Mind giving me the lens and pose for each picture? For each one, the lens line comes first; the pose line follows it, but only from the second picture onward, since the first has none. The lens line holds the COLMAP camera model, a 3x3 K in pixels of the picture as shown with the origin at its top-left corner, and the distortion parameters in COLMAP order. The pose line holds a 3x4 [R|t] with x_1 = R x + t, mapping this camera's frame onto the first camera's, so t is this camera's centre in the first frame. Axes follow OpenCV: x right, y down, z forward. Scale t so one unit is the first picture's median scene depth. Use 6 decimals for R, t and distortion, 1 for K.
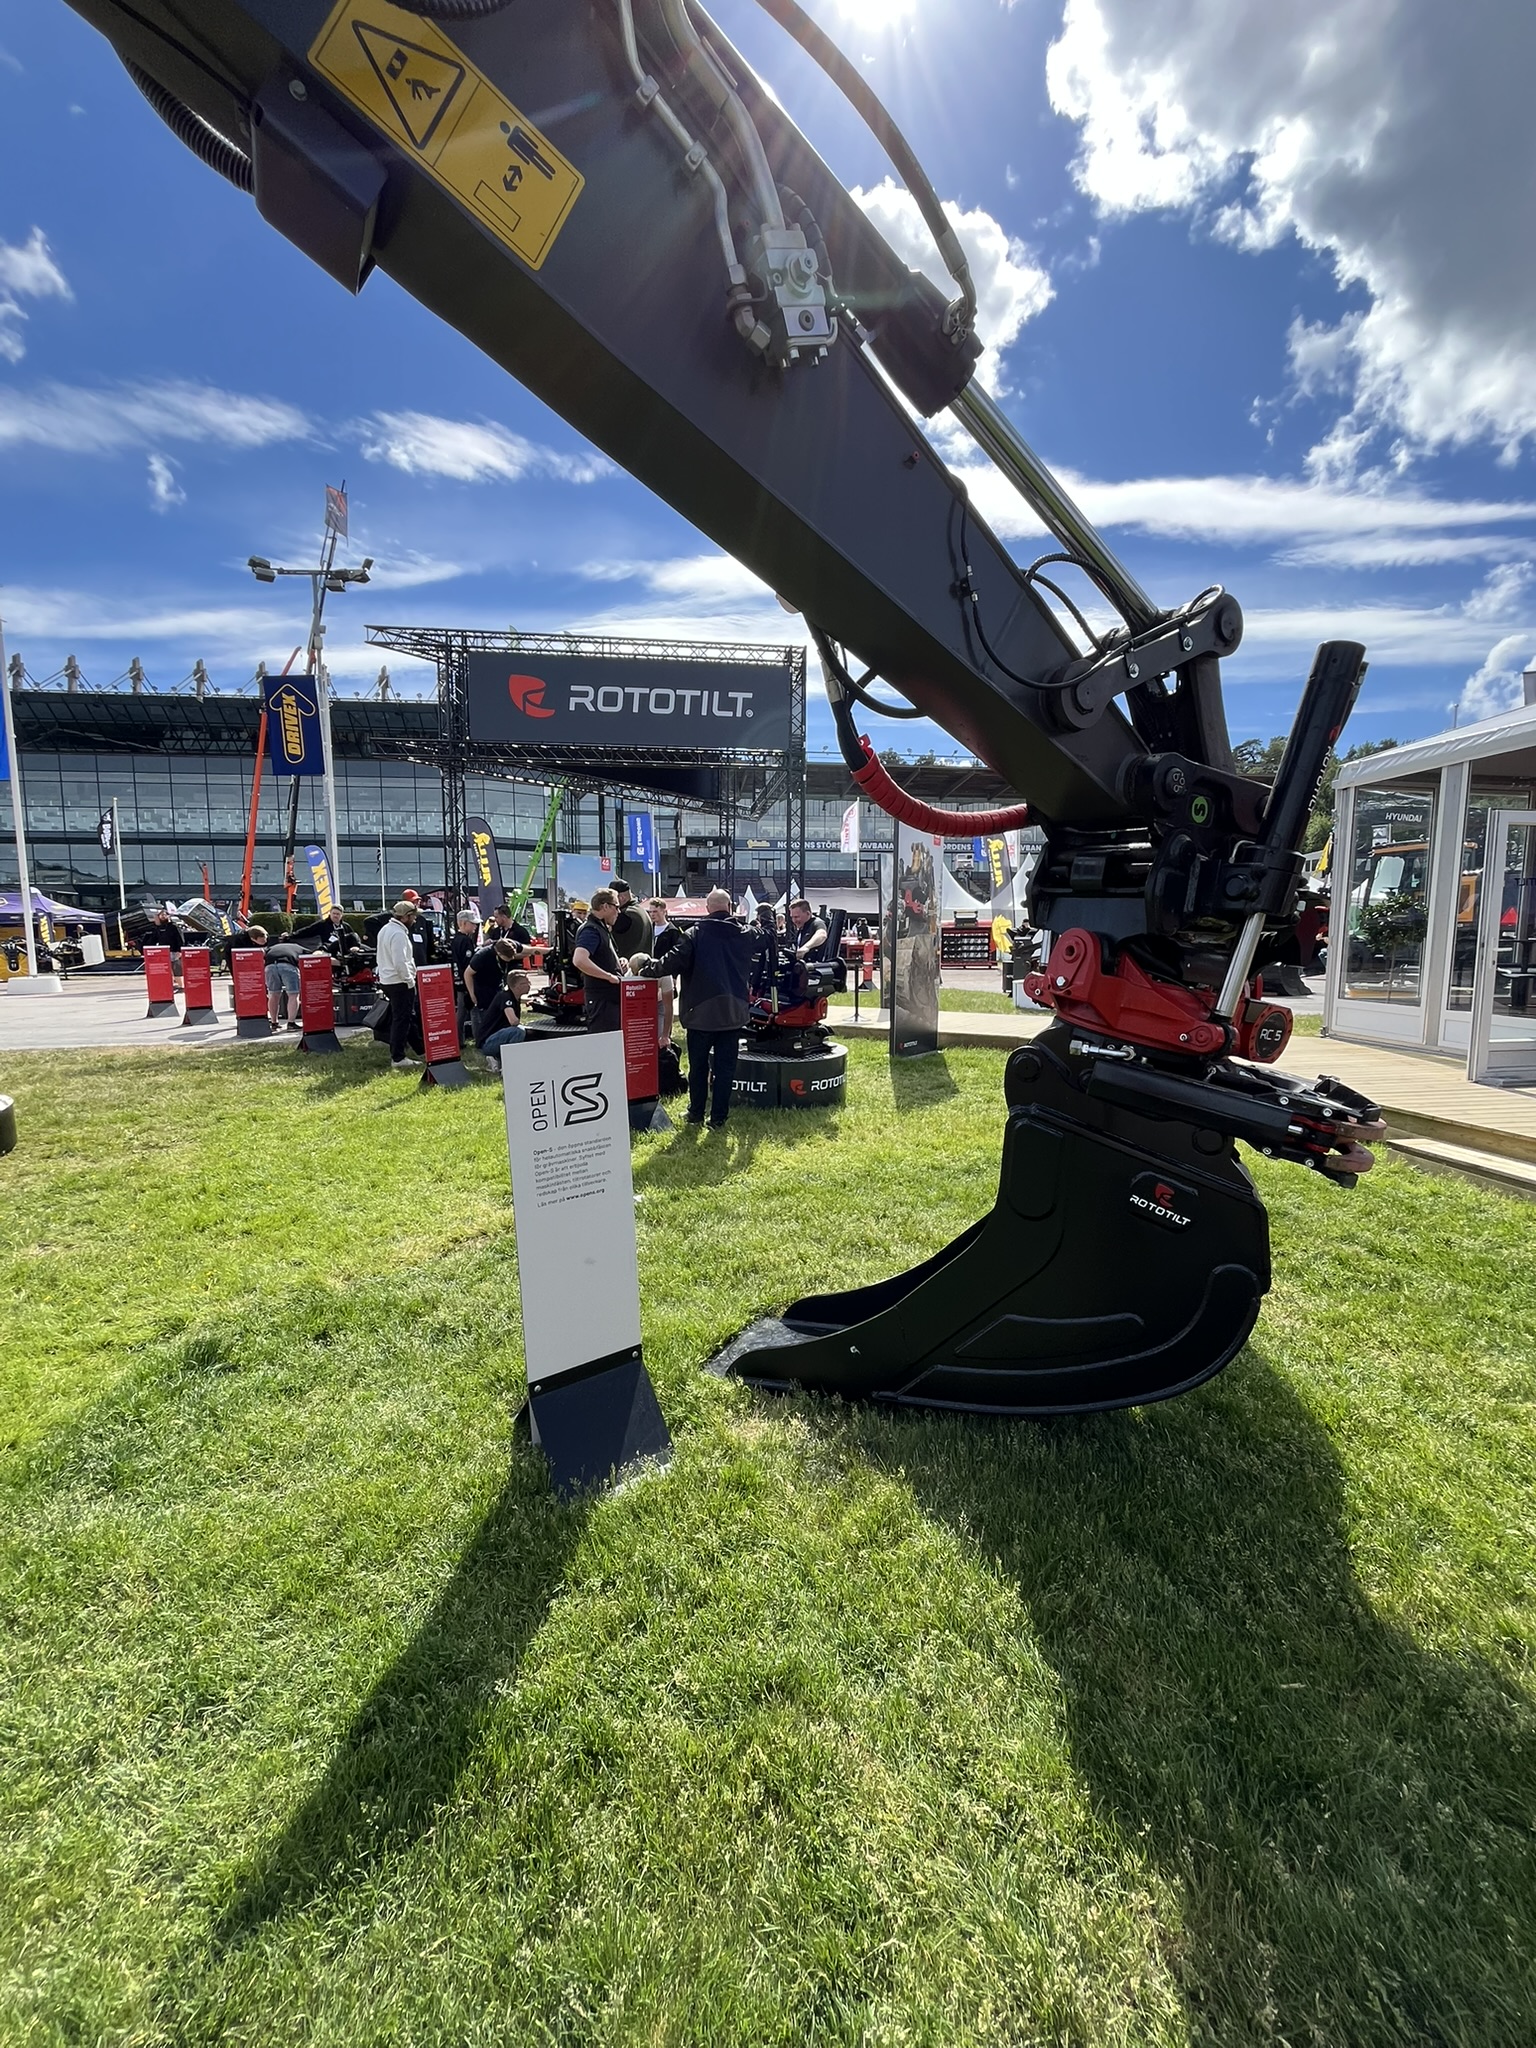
lens RADIAL K [[828.5, 0, 765.4], [0, 828.5, 1021.2], [0, 0, 1]] dist [-0.001202, 0.000206]
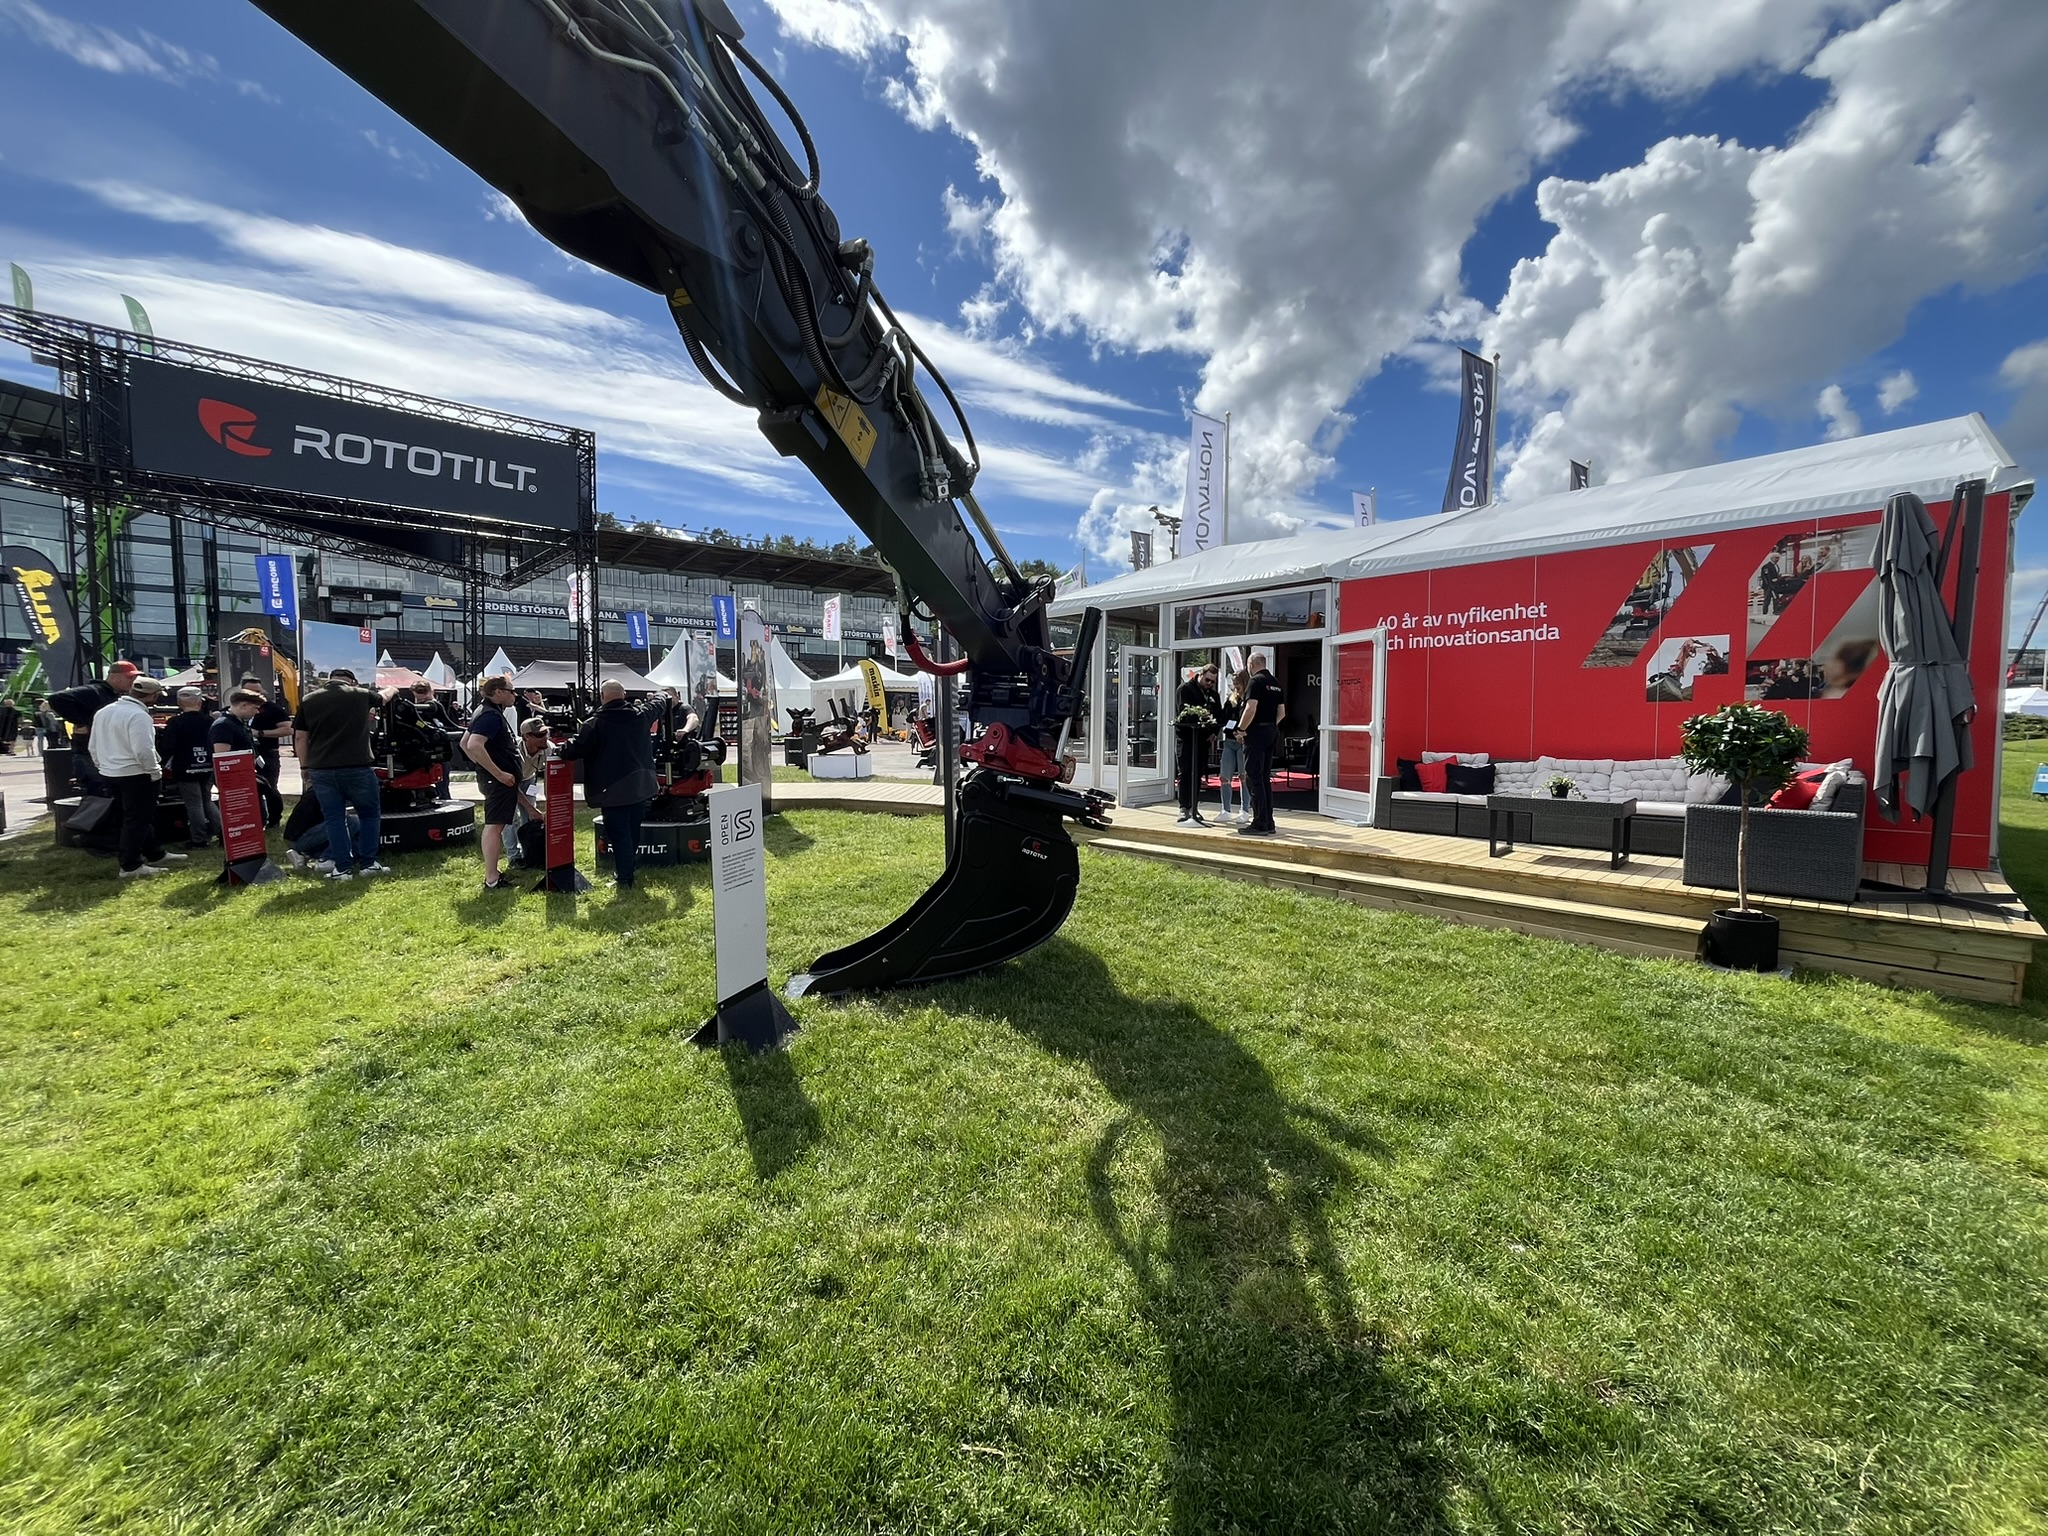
lens RADIAL K [[828.5, 0, 1024.0], [0, 828.5, 768.0], [0, 0, 1]] dist [-0.001202, 0.000206]
pose [[0.815620, -0.034052, 0.577586, -0.086059], [0.054638, 0.998339, -0.018298, 0.005020], [-0.576003, 0.046482, 0.816125, -0.082028]]
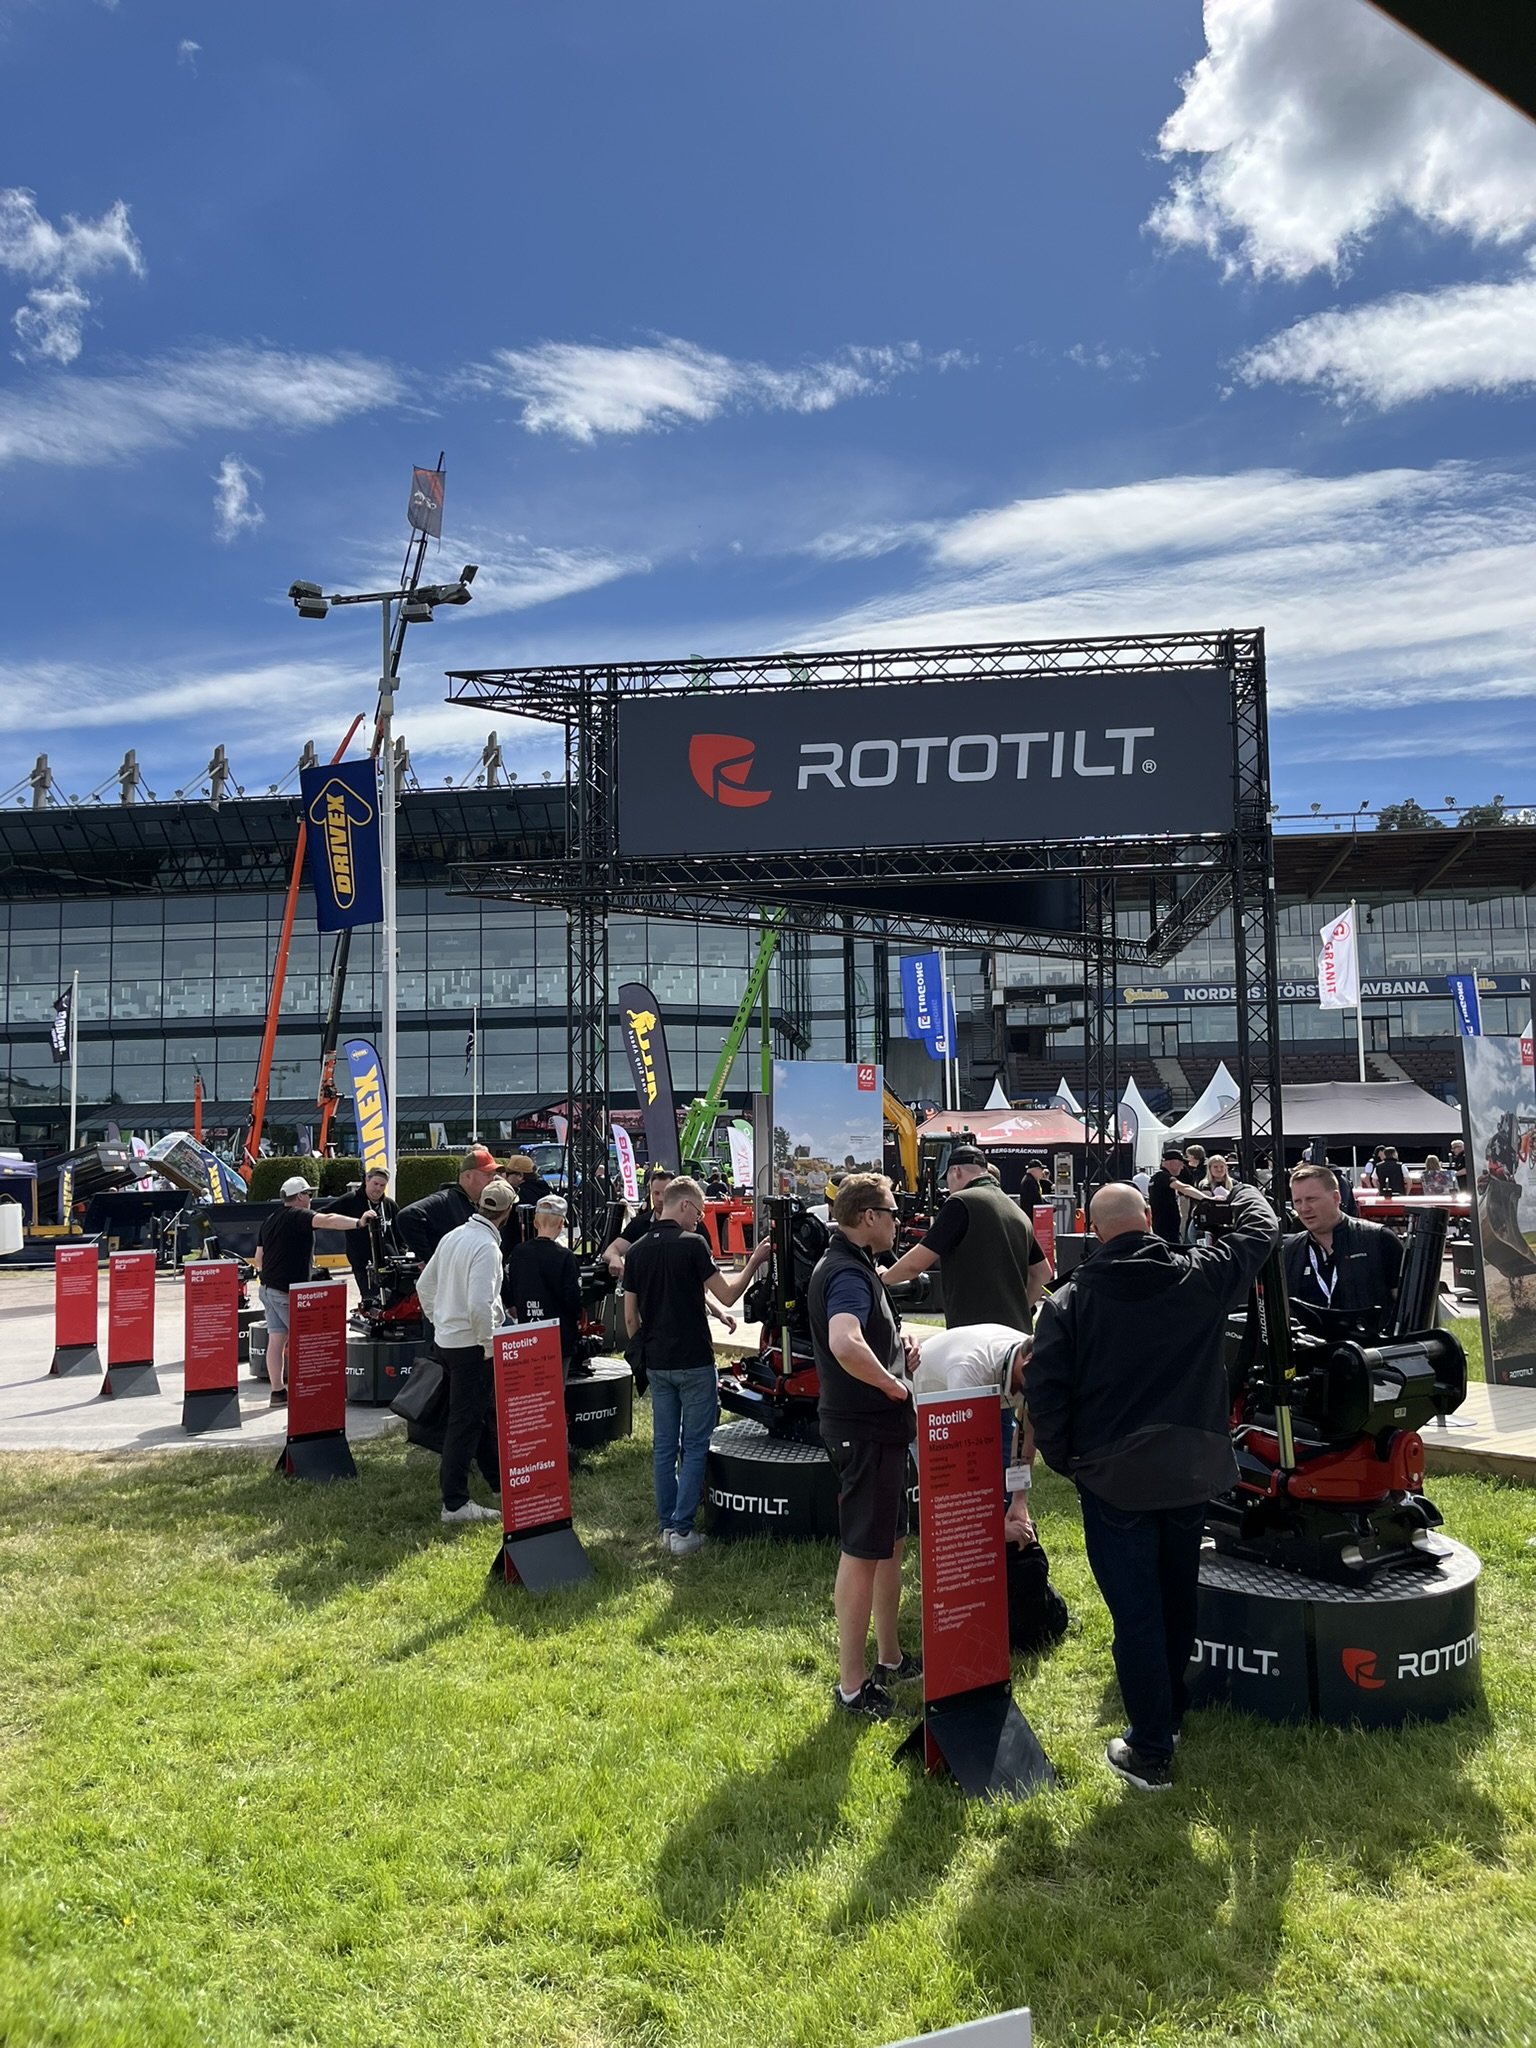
lens RADIAL K [[1556.2, 0, 762.9], [0, 1556.2, 1042.3], [0, 0, 1]] dist [0.075544, -0.126951]
pose [[0.969075, -0.036086, -0.244115, -0.014502], [-0.008984, 0.983435, -0.181040, -0.025205], [0.246604, 0.177635, 0.952697, 0.052491]]
